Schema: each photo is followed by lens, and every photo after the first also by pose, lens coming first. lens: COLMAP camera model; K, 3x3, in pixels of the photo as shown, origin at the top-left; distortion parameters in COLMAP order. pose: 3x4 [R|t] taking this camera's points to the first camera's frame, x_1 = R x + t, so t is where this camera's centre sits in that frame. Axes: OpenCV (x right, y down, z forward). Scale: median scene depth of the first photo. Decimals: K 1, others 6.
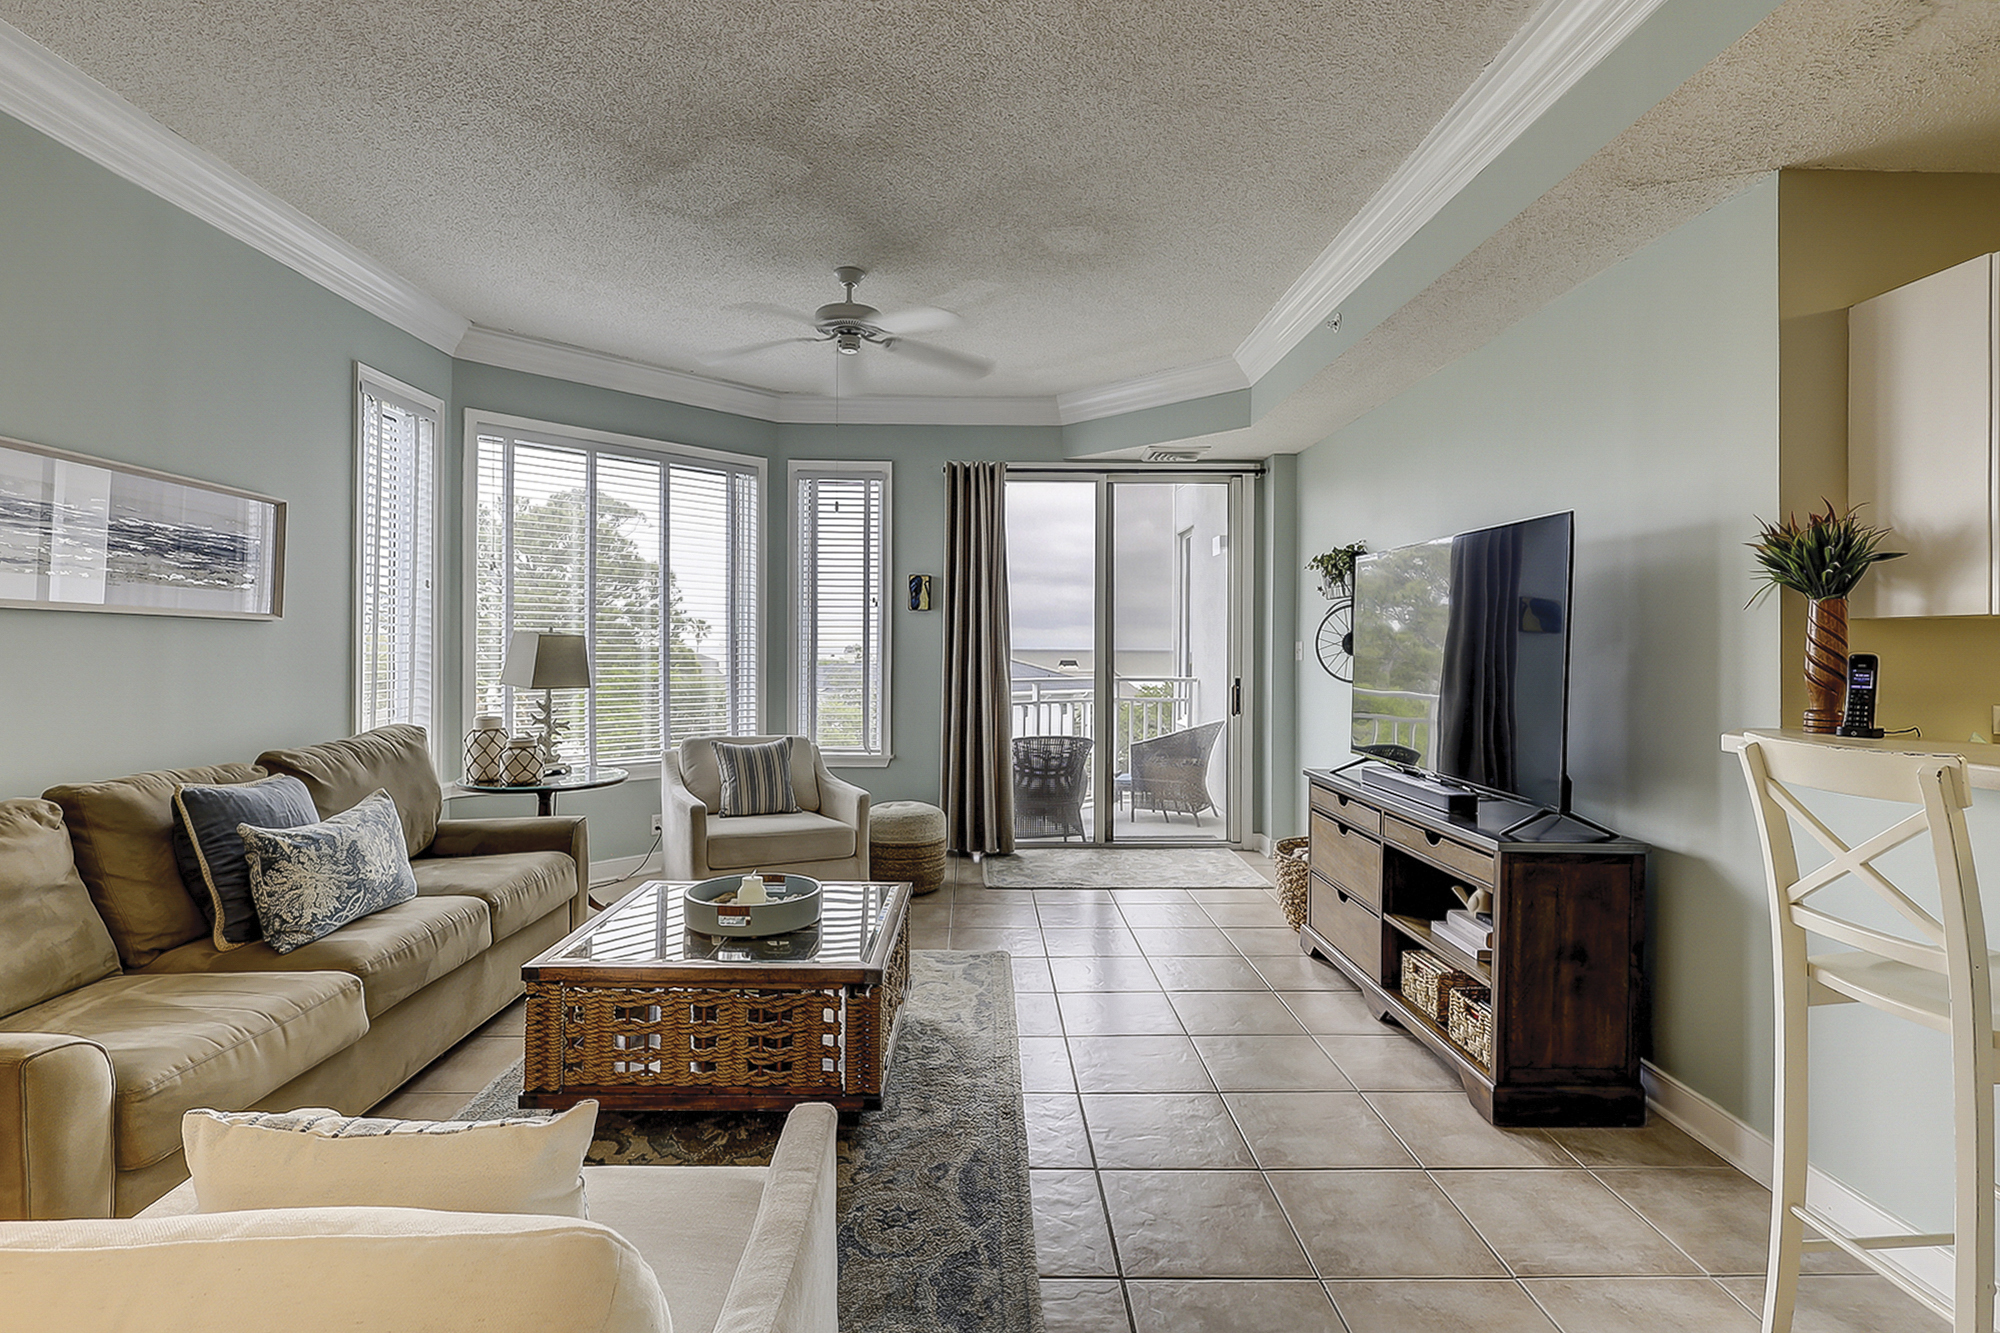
lens RADIAL K [[967.3, 0, 994.7], [0, 967.3, 645.6], [0, 0, 1]] dist [-0.005846, -0.000391]
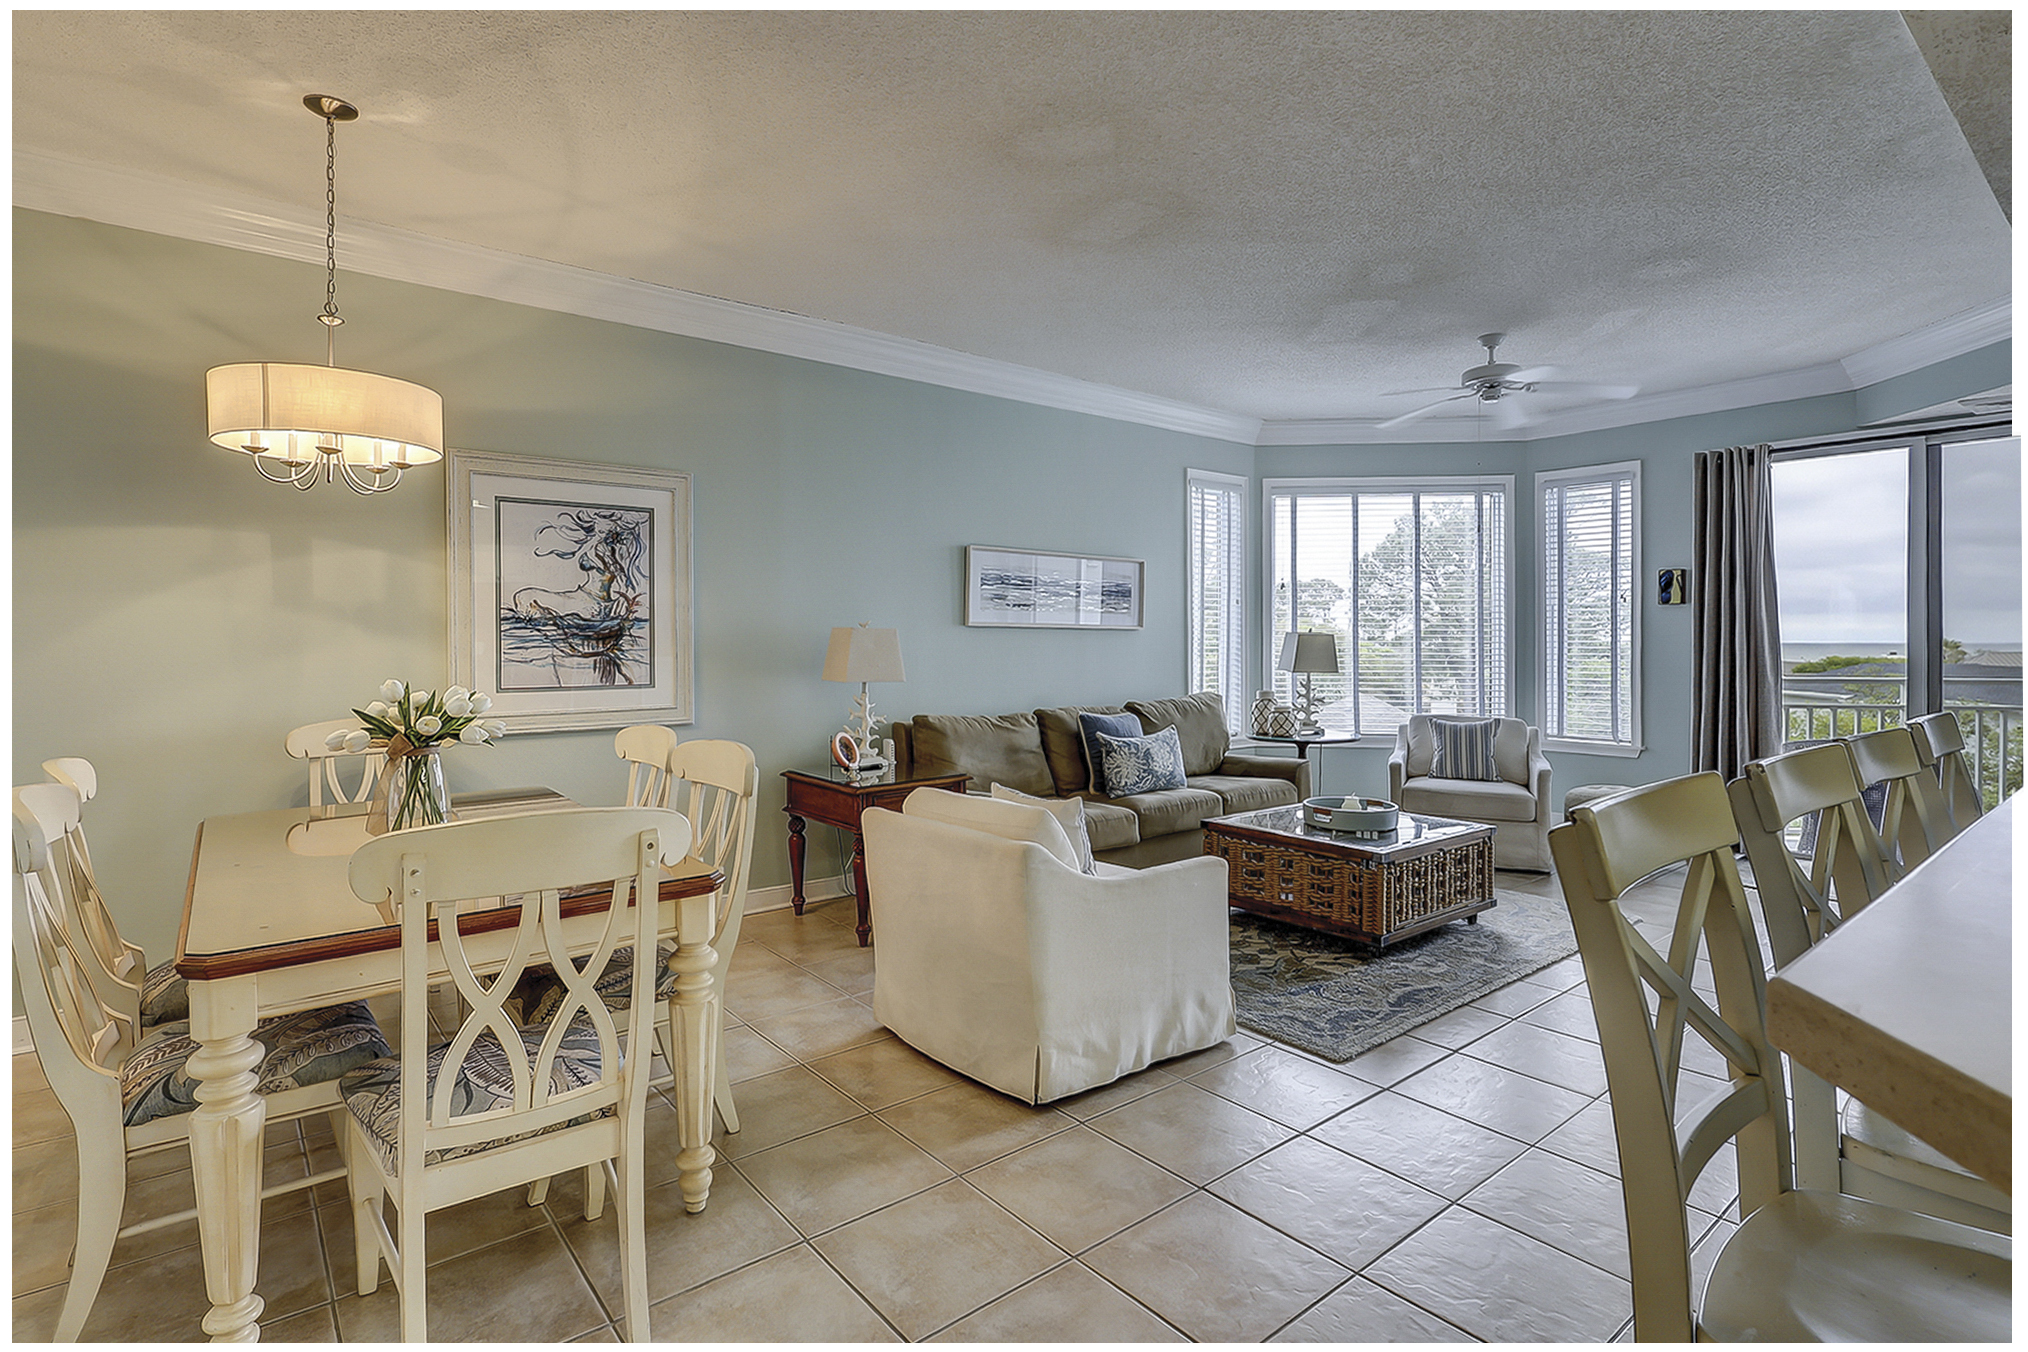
lens RADIAL K [[980.4, 0, 1006.6], [0, 980.4, 649.3], [0, 0, 1]] dist [-0.005846, -0.000391]
pose [[0.611445, 0.000117, -0.791287, 0.530713], [0.006418, 0.999966, 0.005107, 0.000855], [0.791261, -0.008201, 0.611424, -0.293477]]
